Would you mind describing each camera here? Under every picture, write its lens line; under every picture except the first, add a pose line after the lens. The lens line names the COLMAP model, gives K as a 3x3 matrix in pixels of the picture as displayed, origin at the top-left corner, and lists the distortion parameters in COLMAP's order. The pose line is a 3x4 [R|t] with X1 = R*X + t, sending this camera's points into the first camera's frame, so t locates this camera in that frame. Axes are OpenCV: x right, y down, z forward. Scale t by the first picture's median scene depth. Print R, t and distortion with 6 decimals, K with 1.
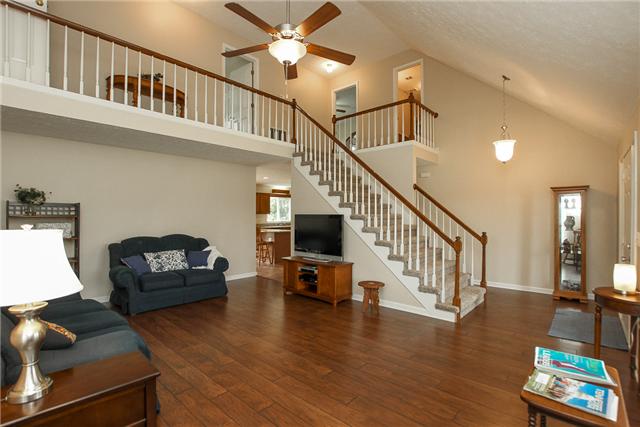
lens RADIAL K [[300.4, 0, 318.3], [0, 300.4, 213.0], [0, 0, 1]] dist [-0.028281, -0.000365]
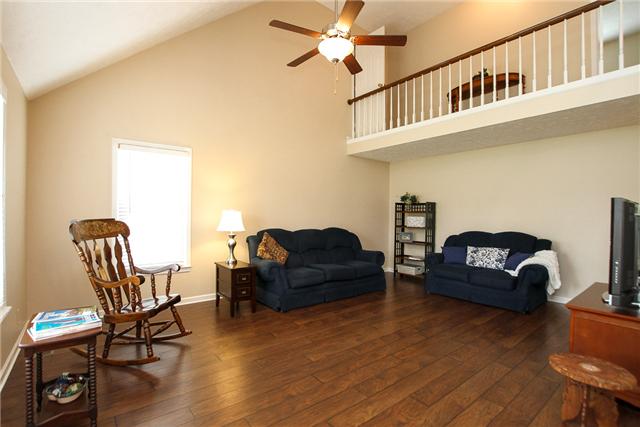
lens RADIAL K [[300.4, 0, 317.8], [0, 300.4, 218.5], [0, 0, 1]] dist [-0.028281, -0.000365]
pose [[-0.154409, 0.000736, -0.988007, 0.595681], [-0.001591, 0.999998, 0.000993, 0.040068], [0.988006, 0.001725, -0.154407, 0.693975]]
